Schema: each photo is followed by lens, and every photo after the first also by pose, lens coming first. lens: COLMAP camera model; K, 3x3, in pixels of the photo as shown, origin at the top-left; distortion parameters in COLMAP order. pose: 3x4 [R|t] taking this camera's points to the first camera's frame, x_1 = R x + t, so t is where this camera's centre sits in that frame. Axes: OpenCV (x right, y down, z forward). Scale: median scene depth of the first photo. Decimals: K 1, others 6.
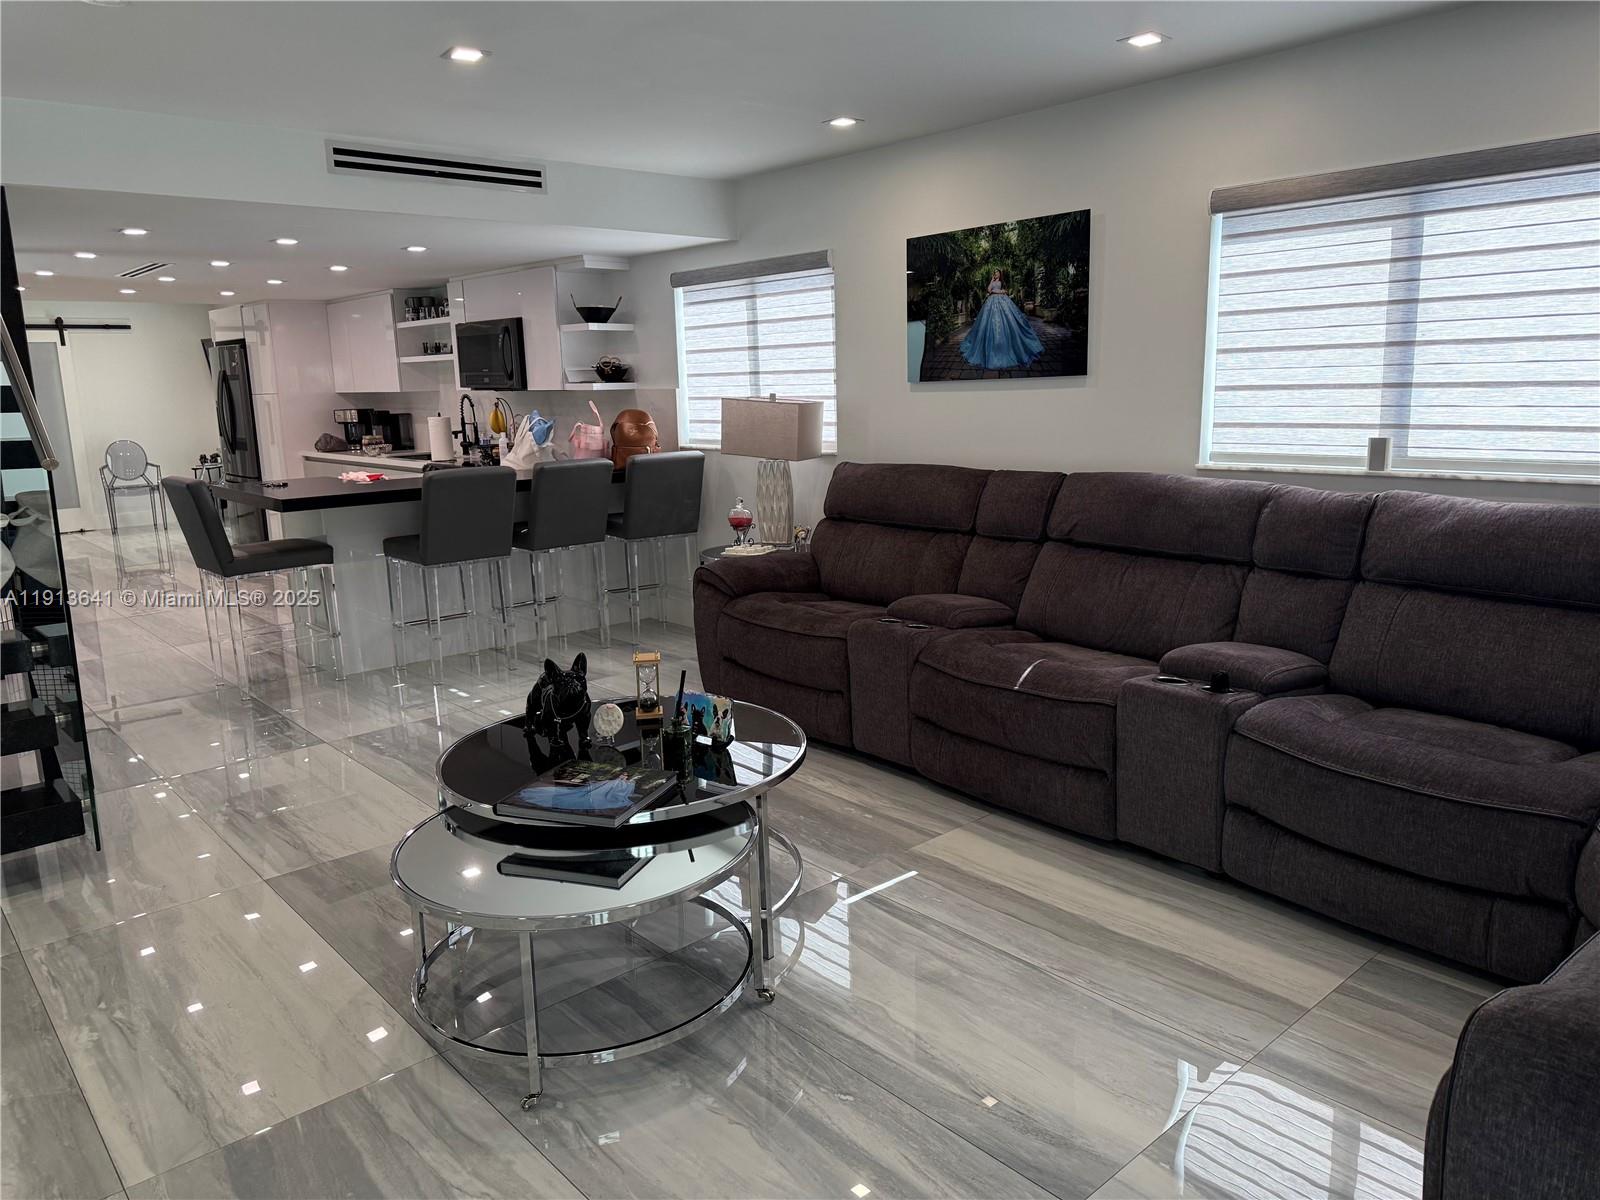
lens RADIAL K [[1109.5, 0, 802.1], [0, 1109.5, 595.9], [0, 0, 1]] dist [0.052743, -0.066051]
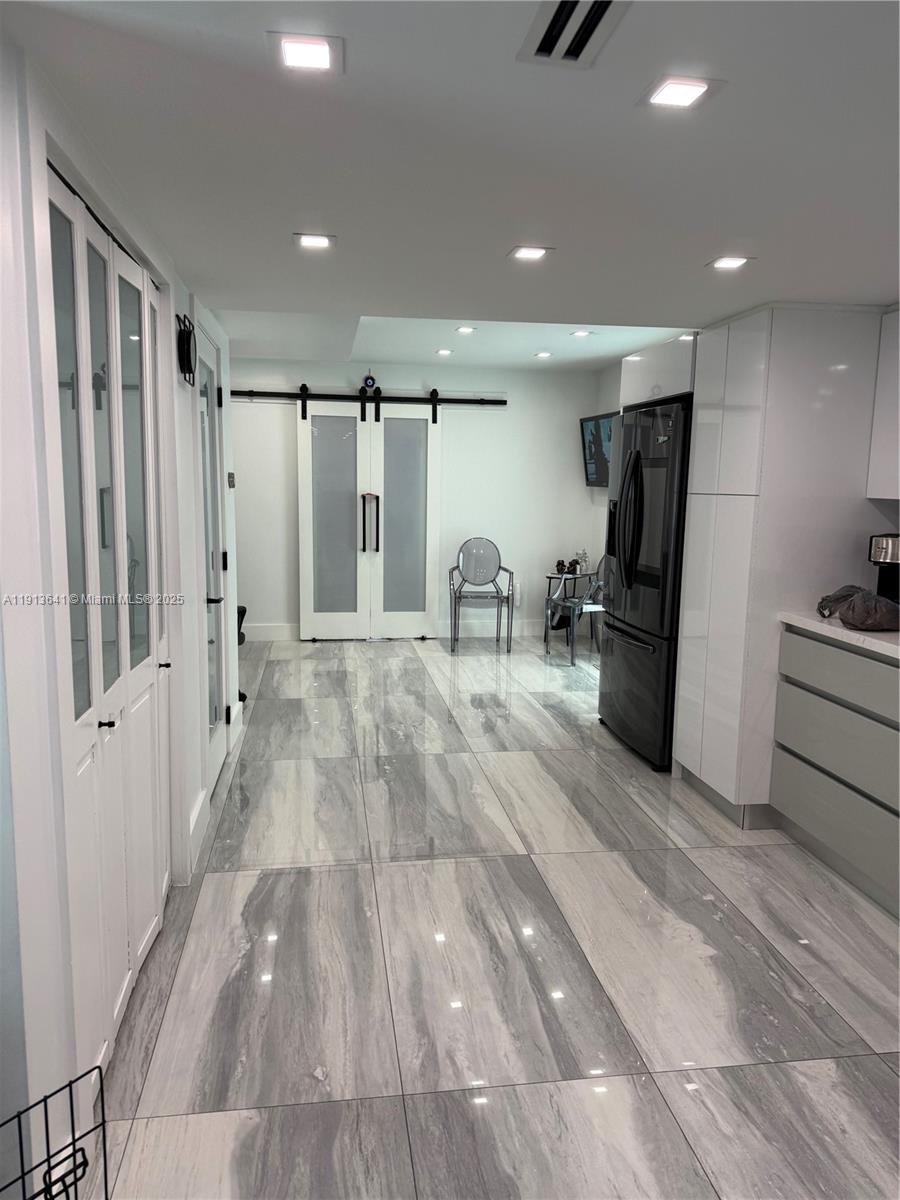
lens RADIAL K [[832.1, 0, 446.1], [0, 832.1, 599.0], [0, 0, 1]] dist [0.052743, -0.066051]
pose [[0.832816, 0.118436, -0.540731, -0.727740], [-0.144841, 0.989434, -0.006364, -0.218832], [0.534264, 0.083620, 0.841171, 1.196963]]
